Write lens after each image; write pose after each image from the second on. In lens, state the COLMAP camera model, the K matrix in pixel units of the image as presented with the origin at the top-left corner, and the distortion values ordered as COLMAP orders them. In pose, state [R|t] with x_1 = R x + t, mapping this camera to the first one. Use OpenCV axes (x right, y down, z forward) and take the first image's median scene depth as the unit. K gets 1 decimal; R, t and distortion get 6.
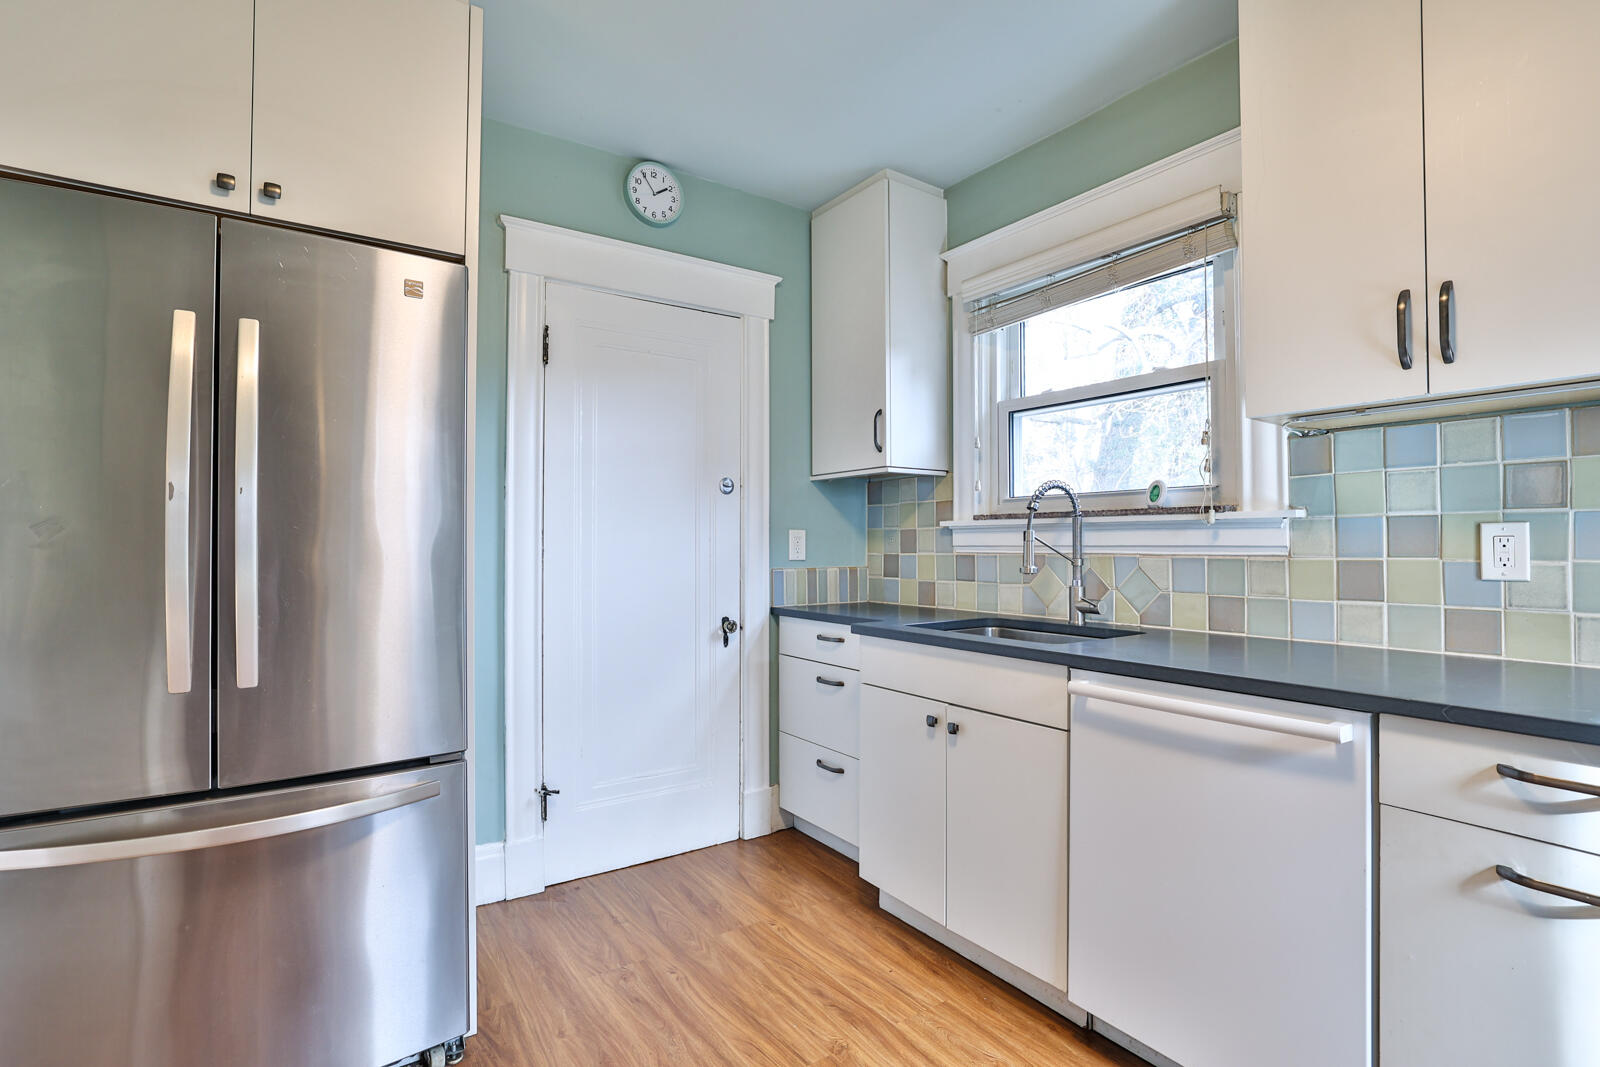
lens RADIAL K [[737.3, 0, 798.3], [0, 737.3, 536.0], [0, 0, 1]] dist [-0.020299, 0.000663]
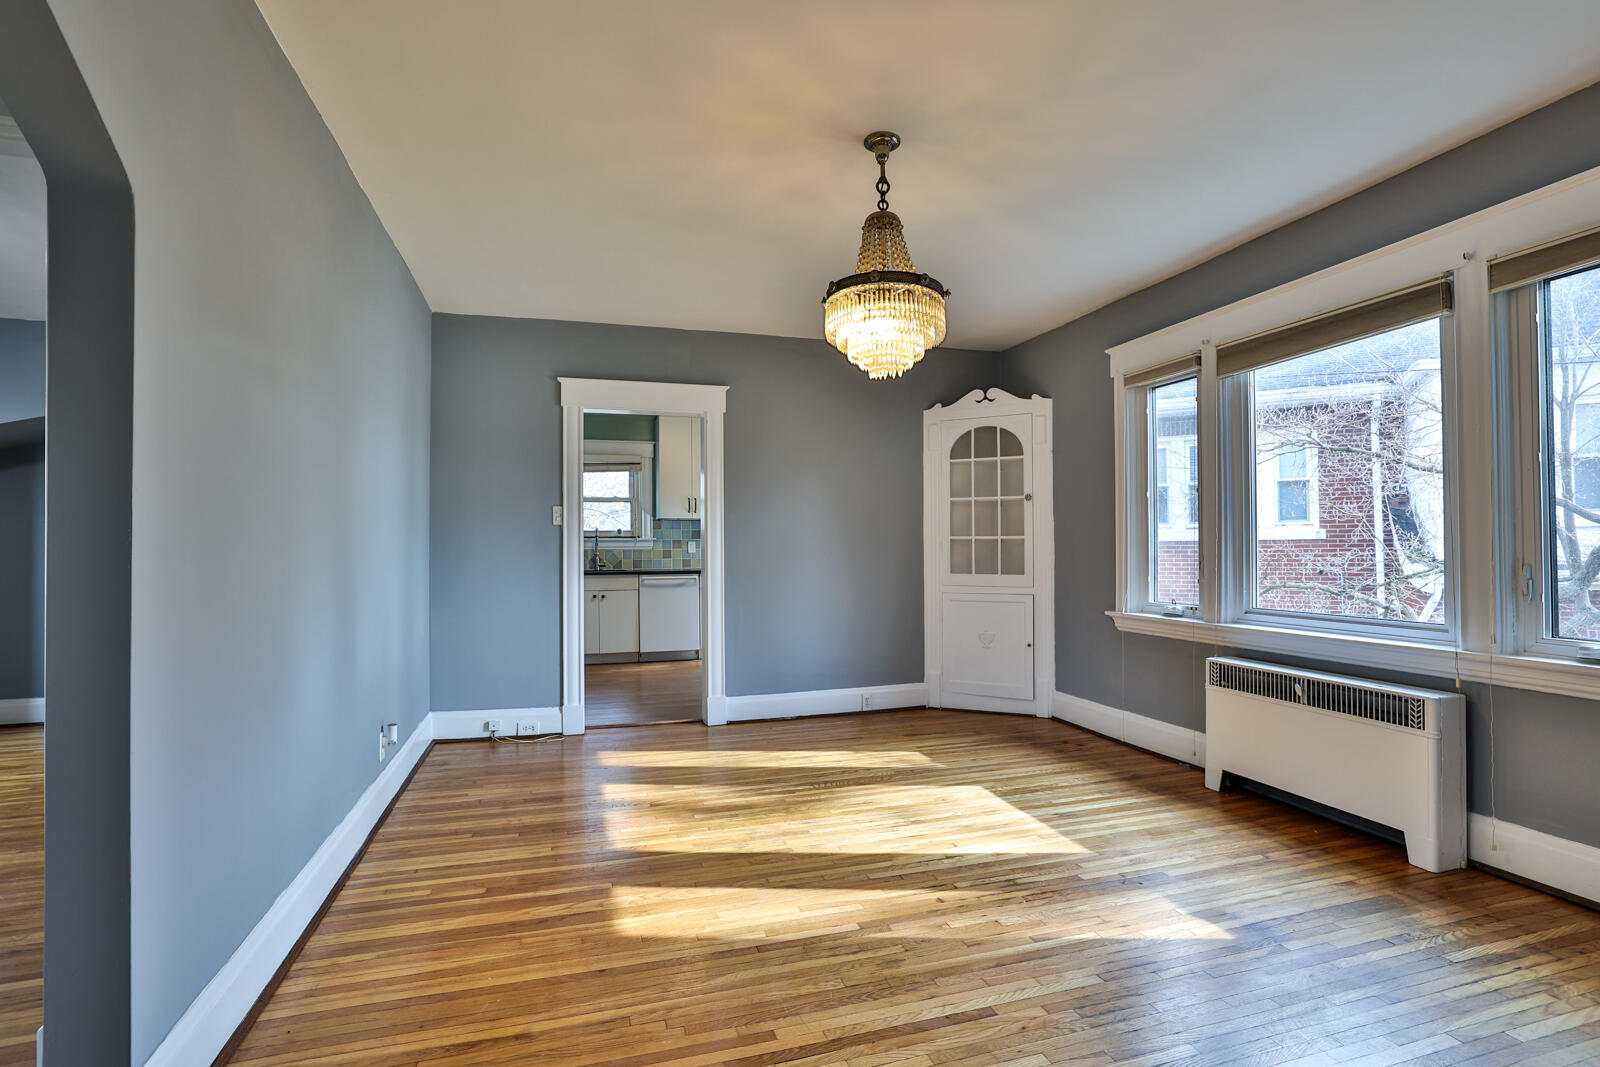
lens RADIAL K [[737.3, 0, 805.0], [0, 737.3, 534.2], [0, 0, 1]] dist [-0.020299, 0.000663]
pose [[0.314011, 0.014198, 0.949313, -2.810004], [-0.007280, 0.999895, -0.012547, -0.009392], [-0.949391, -0.002971, 0.314082, -1.065903]]
